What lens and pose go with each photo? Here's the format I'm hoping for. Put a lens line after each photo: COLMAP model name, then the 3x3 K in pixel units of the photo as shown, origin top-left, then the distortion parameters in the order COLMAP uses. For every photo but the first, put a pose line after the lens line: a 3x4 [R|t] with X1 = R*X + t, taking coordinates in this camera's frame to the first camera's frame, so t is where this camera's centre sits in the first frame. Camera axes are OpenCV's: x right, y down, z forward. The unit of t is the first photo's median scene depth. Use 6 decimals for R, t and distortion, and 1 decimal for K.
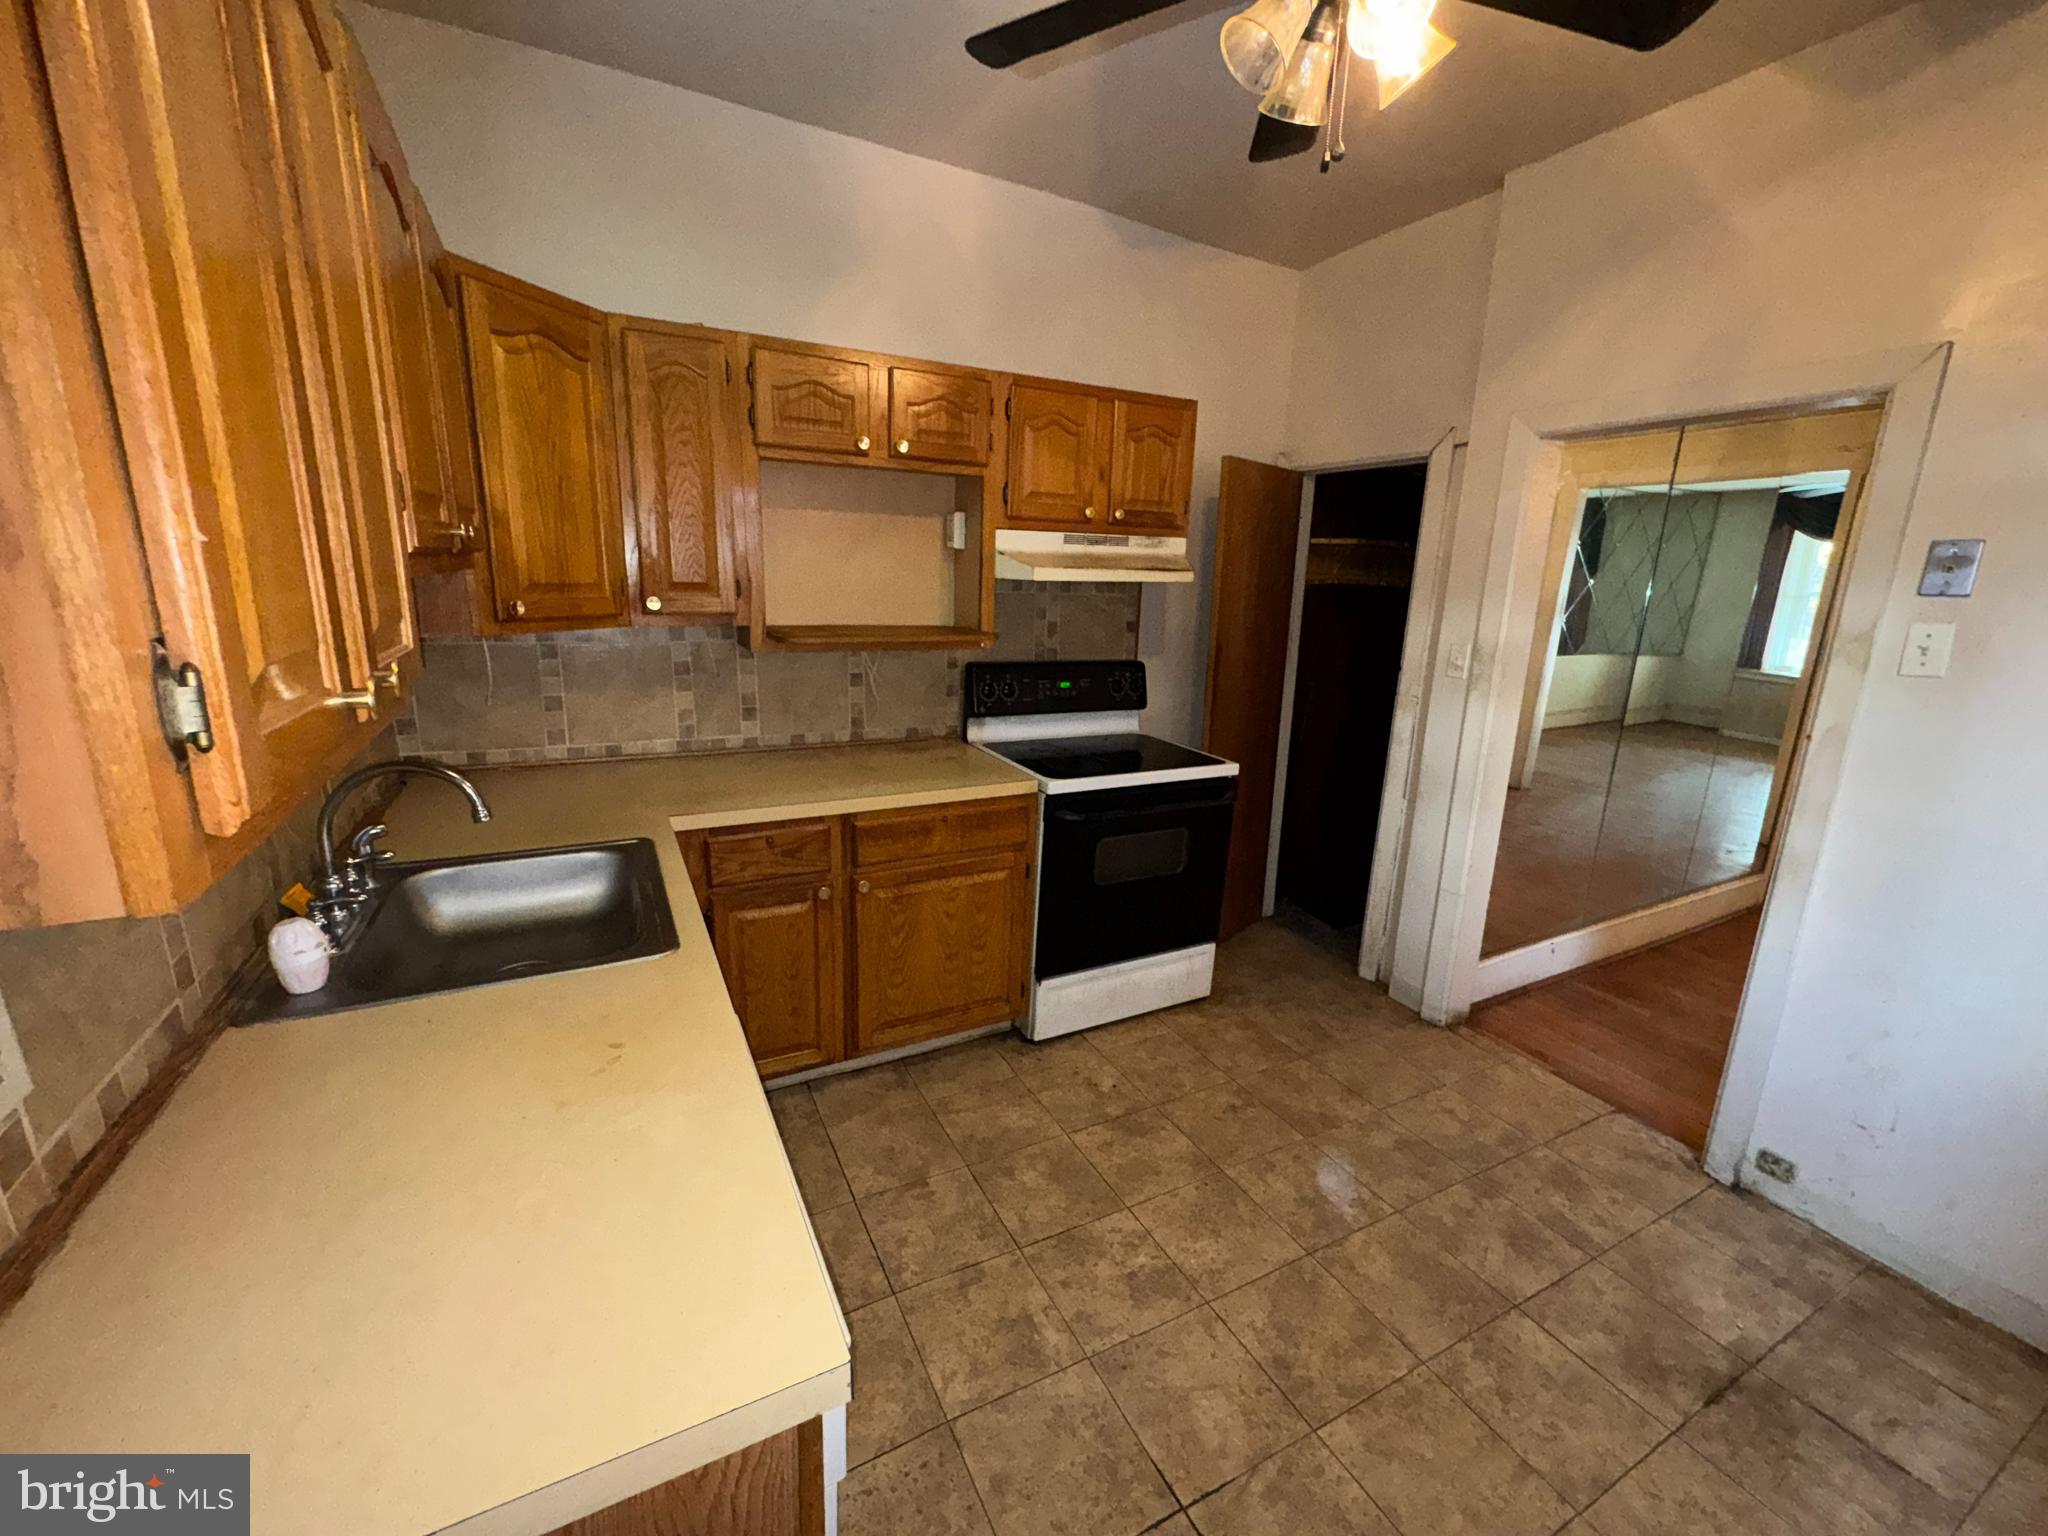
lens RADIAL K [[820.3, 0, 1020.2], [0, 820.3, 767.7], [0, 0, 1]] dist [-0.006285, 0.001431]
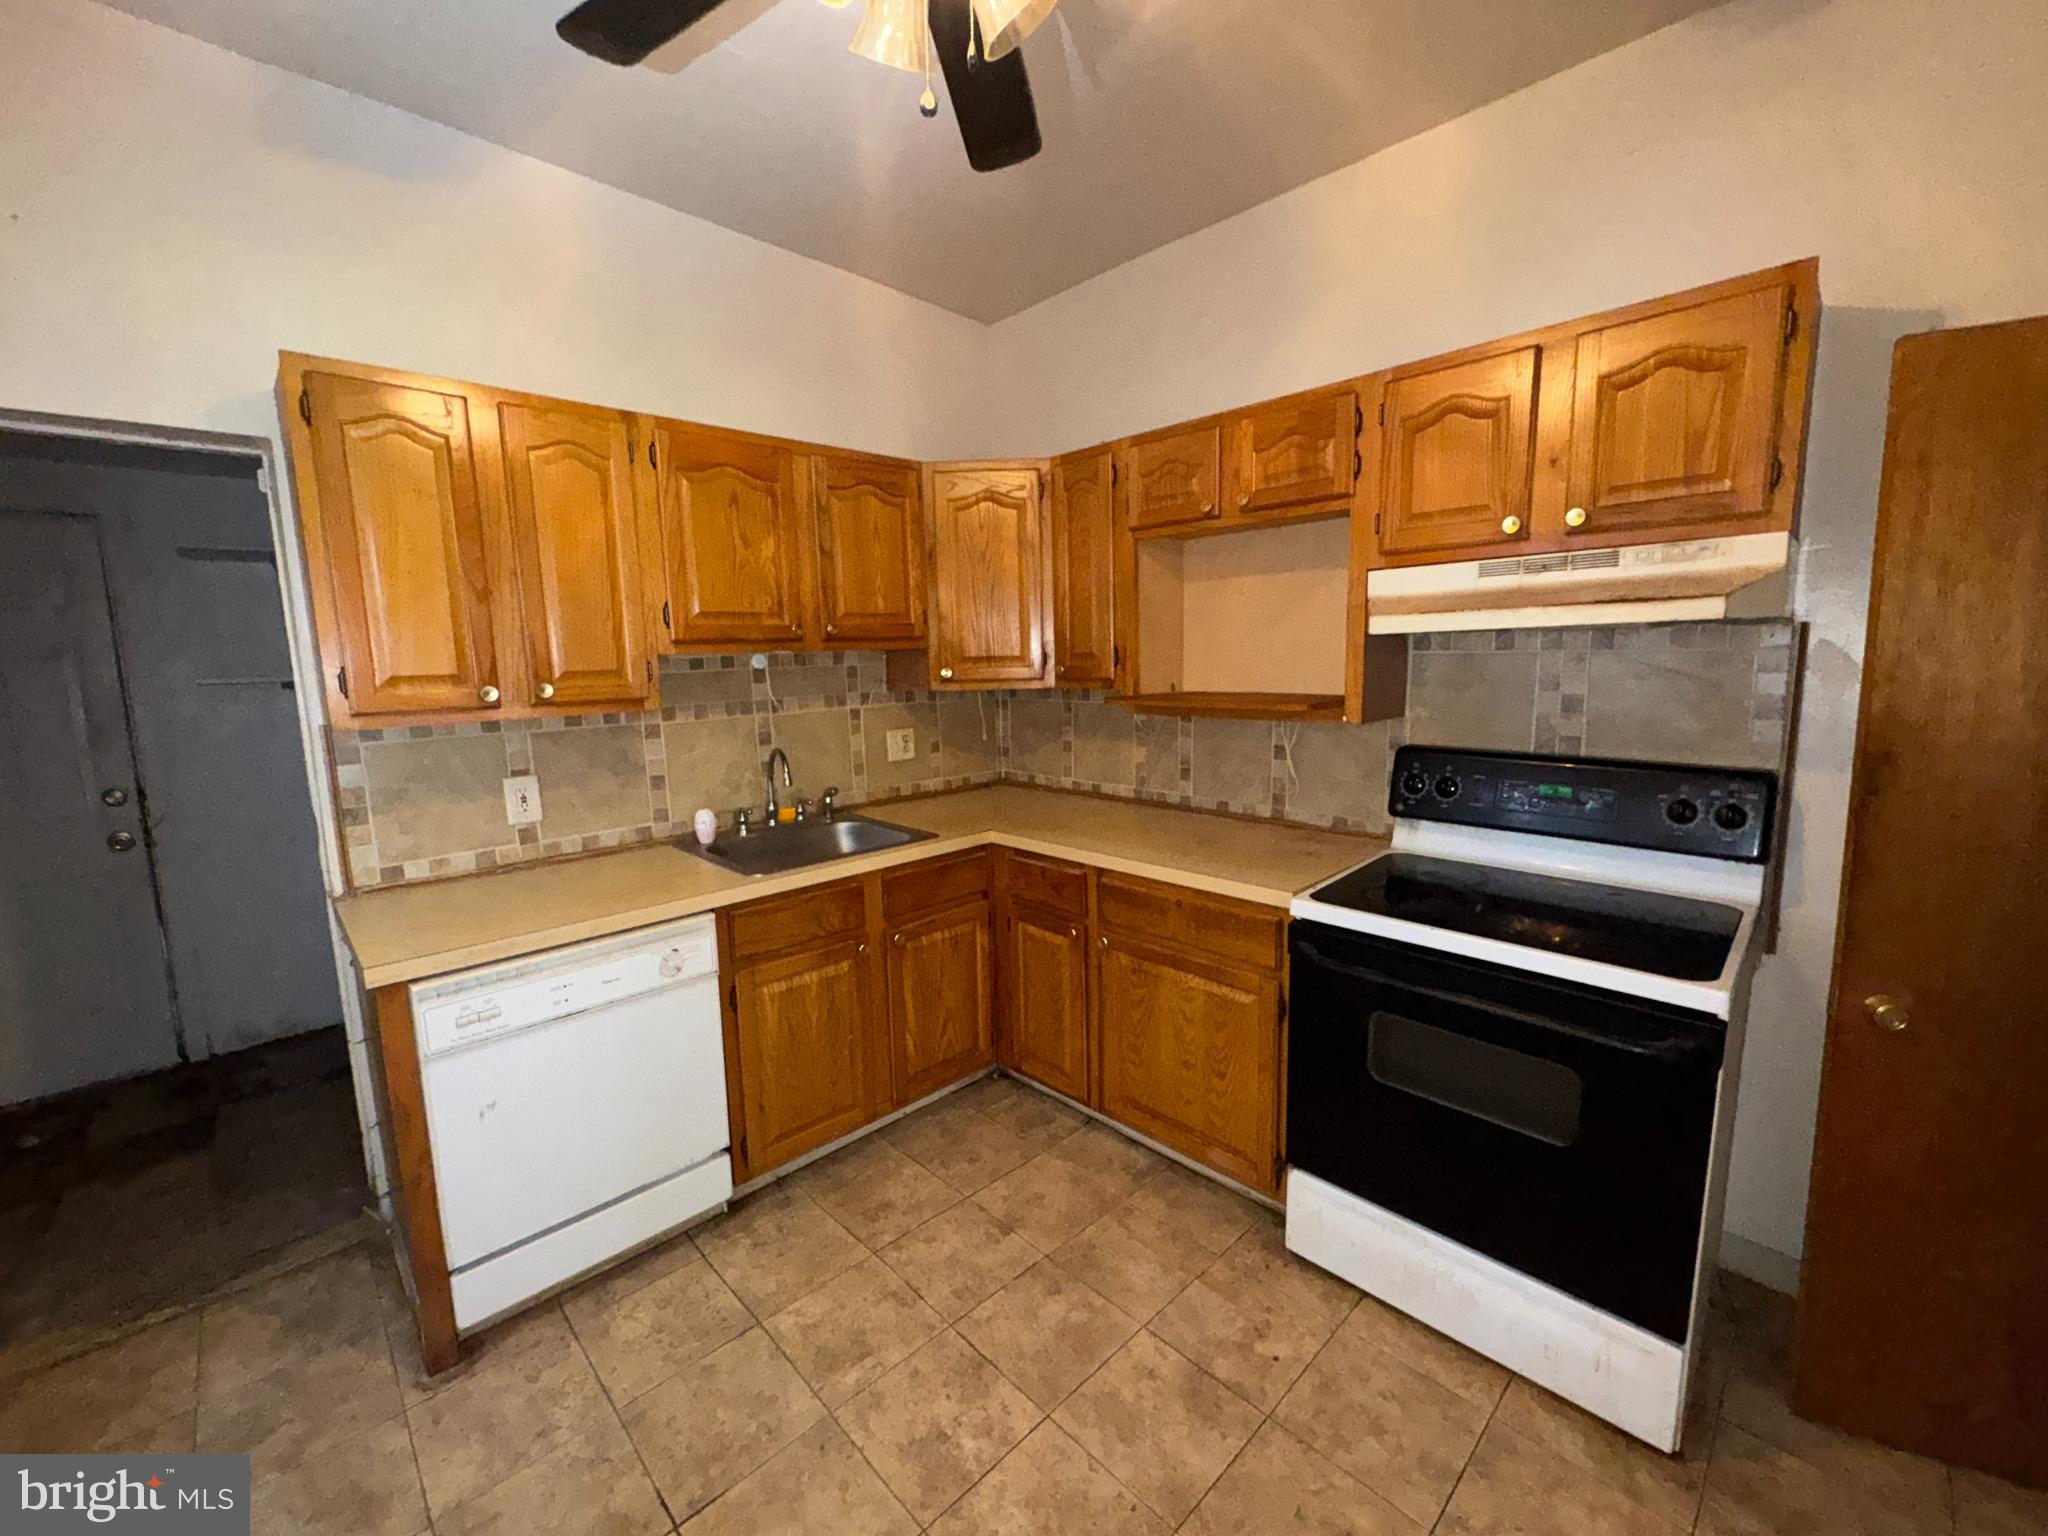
lens RADIAL K [[820.3, 0, 1019.6], [0, 820.3, 767.0], [0, 0, 1]] dist [-0.006285, 0.001431]
pose [[0.281274, 0.096429, -0.954770, 0.653333], [-0.191974, 0.980481, 0.042470, -0.082312], [0.940229, 0.171346, 0.294295, 0.510537]]
